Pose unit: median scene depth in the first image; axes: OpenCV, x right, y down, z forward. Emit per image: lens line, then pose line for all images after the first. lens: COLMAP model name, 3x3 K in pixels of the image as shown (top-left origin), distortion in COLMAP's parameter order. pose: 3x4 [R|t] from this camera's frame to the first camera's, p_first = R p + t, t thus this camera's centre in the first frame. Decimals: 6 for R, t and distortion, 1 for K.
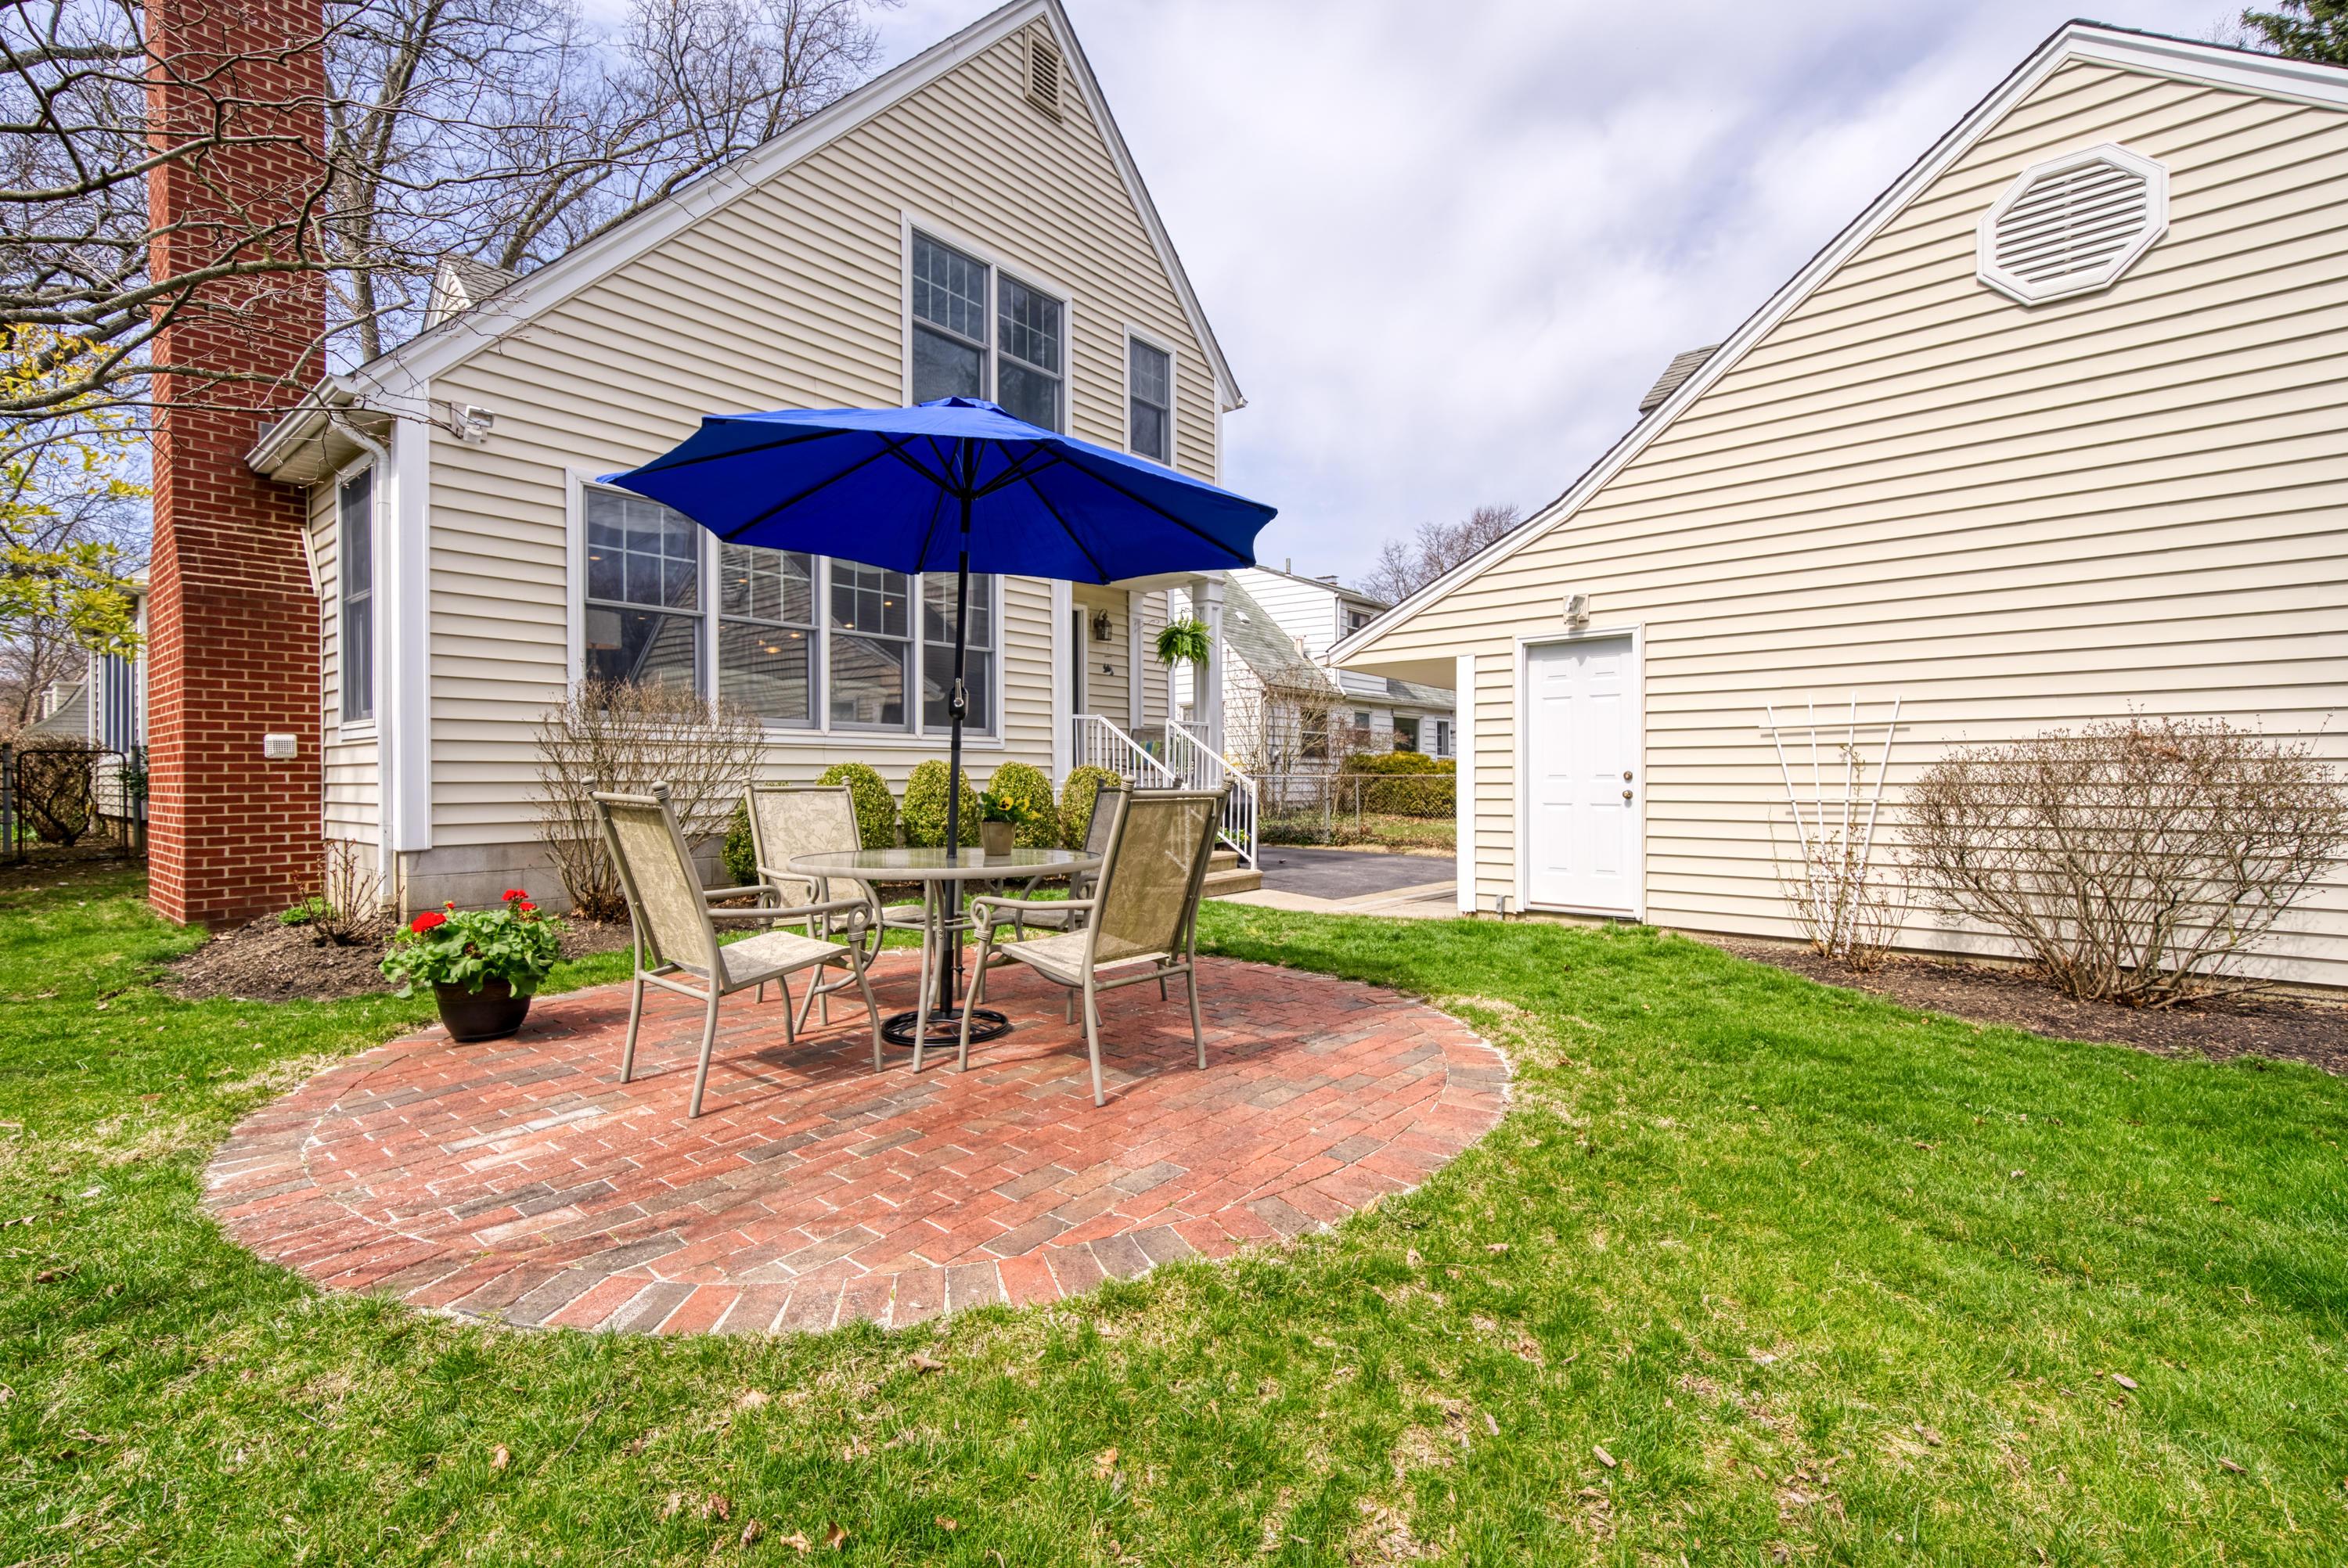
lens RADIAL K [[1033.7, 0, 1169.7], [0, 1033.7, 780.2], [0, 0, 1]] dist [0.006127, 0.000635]
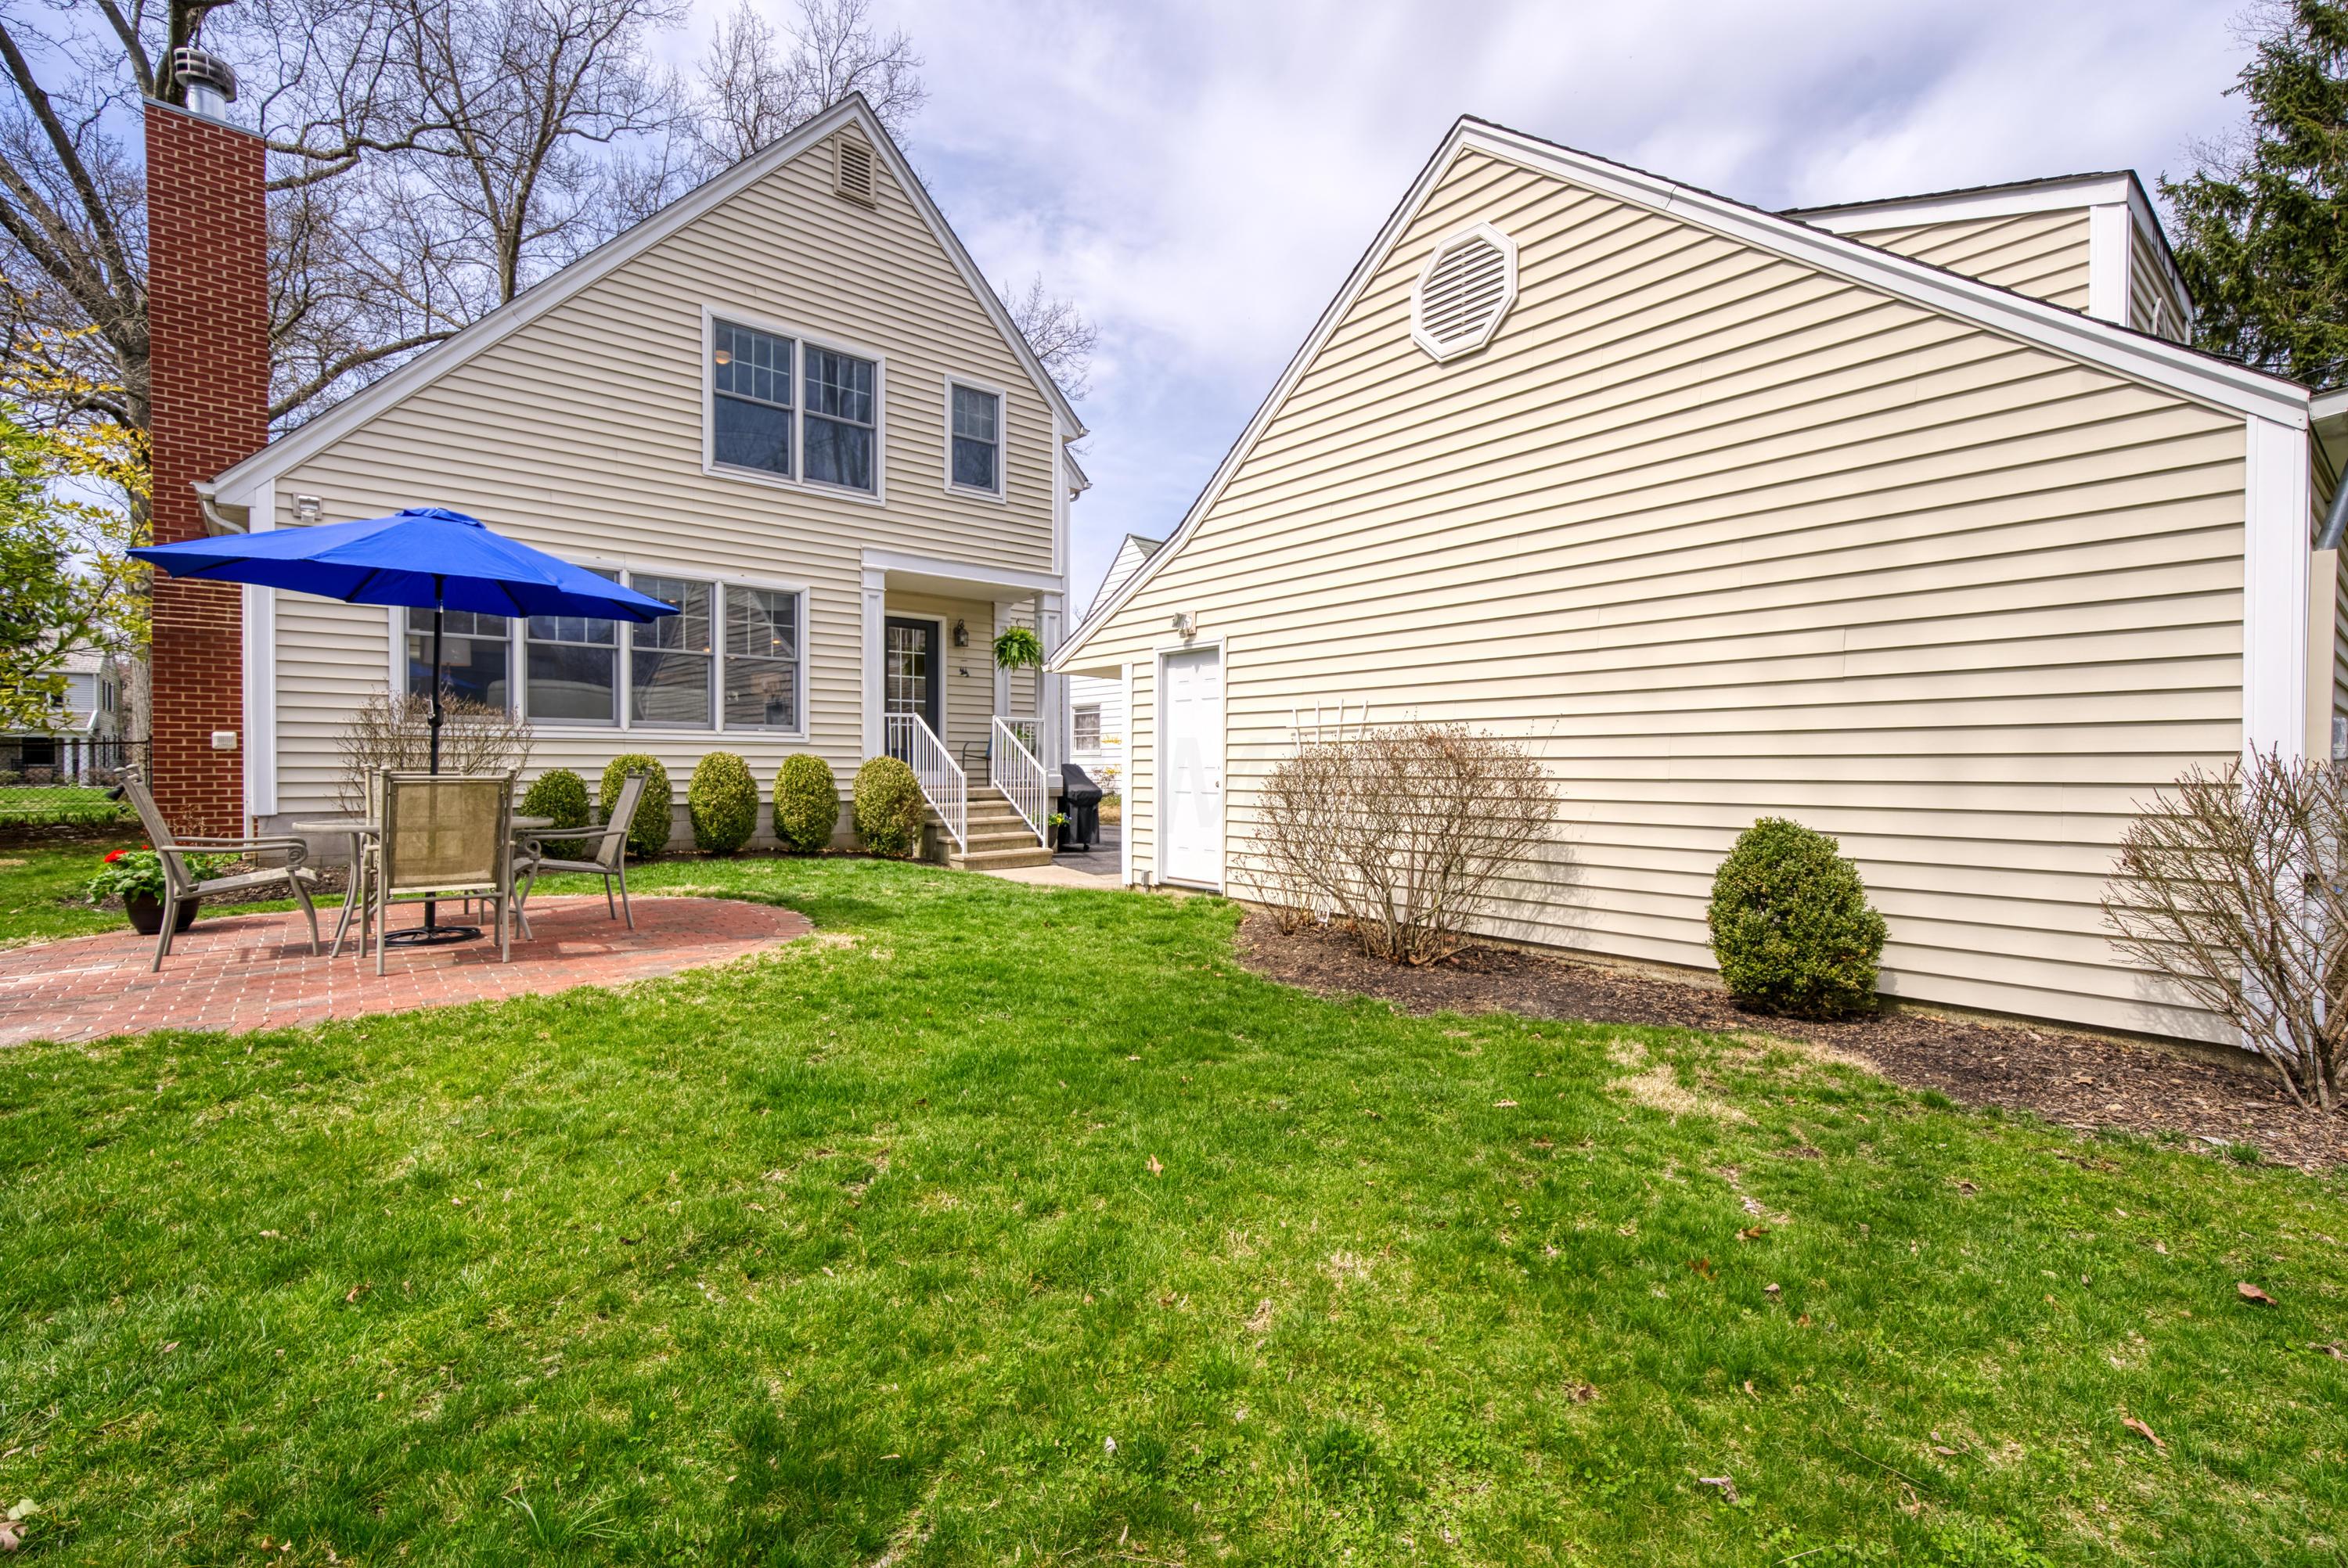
lens RADIAL K [[1033.7, 0, 1169.7], [0, 1033.7, 780.2], [0, 0, 1]] dist [0.006127, 0.000635]
pose [[0.986235, 0.008705, -0.165122, 0.564627], [-0.006798, 0.999904, 0.012110, -0.004502], [0.165212, -0.010821, 0.986199, -0.146005]]
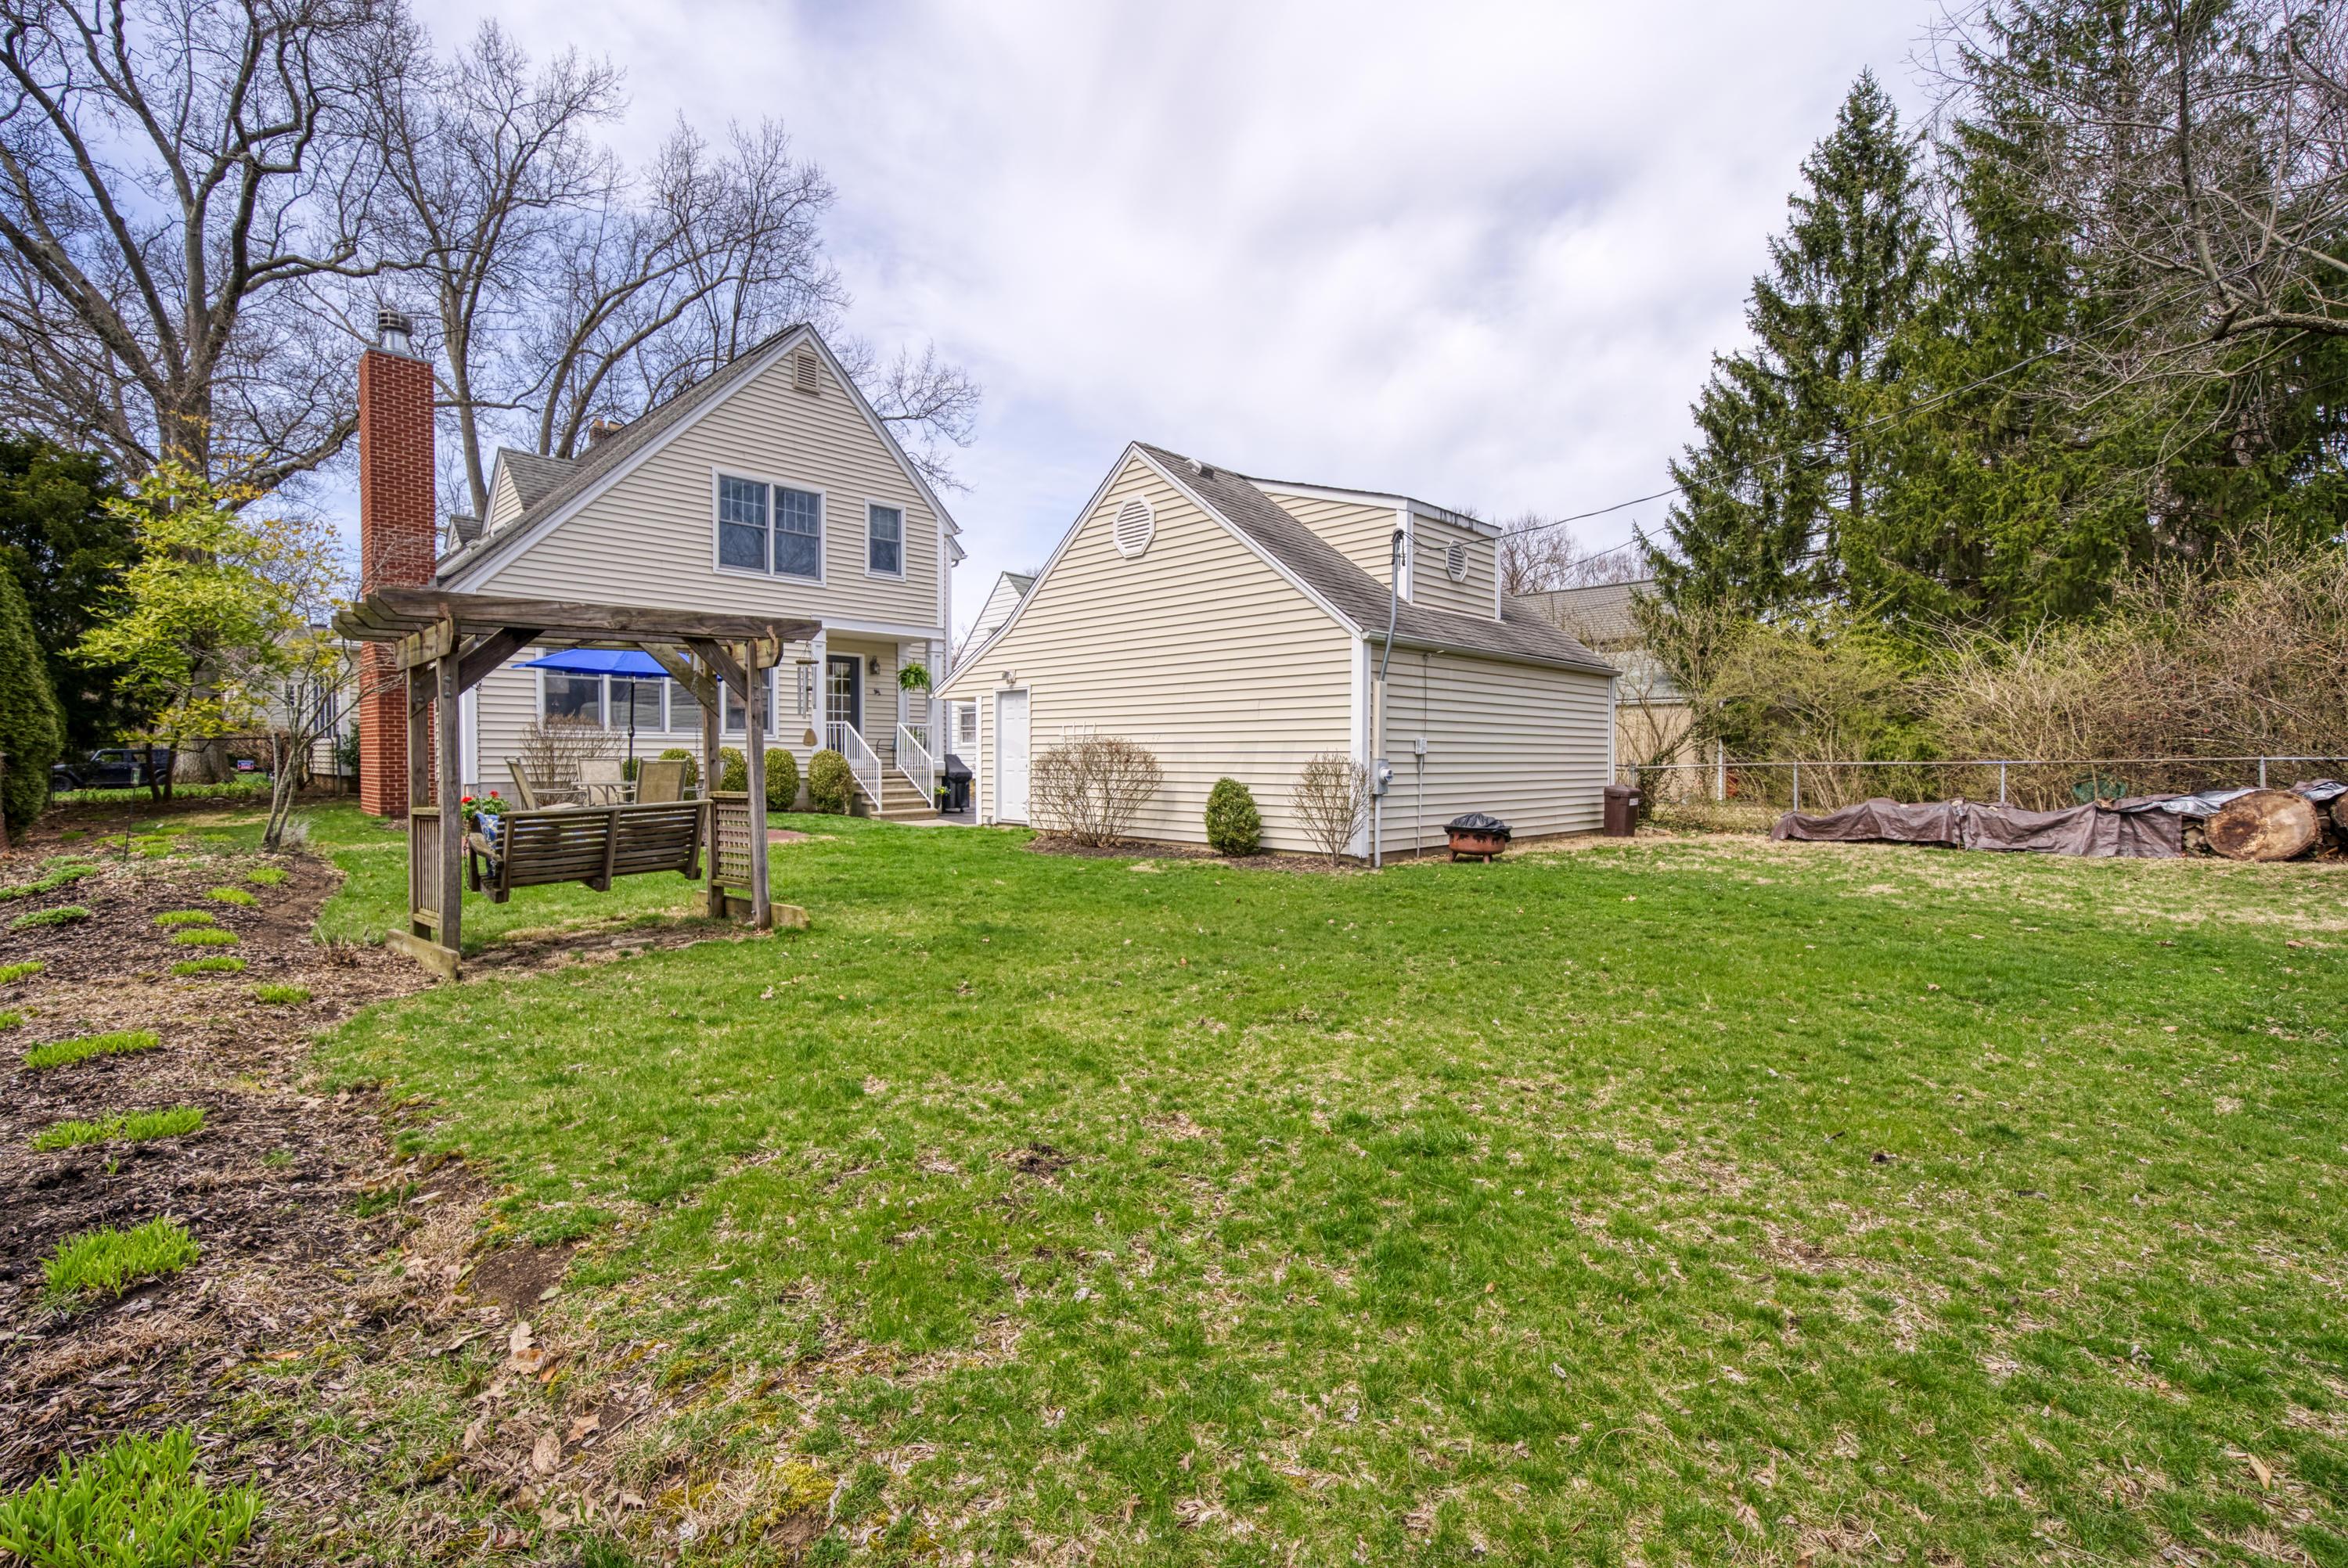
lens RADIAL K [[1033.7, 0, 1169.7], [0, 1033.7, 780.2], [0, 0, 1]] dist [0.006127, 0.000635]
pose [[0.997487, 0.008814, -0.070303, 0.854159], [-0.007259, 0.999724, 0.022332, -0.006220], [0.070480, -0.021766, 0.997276, -1.038932]]
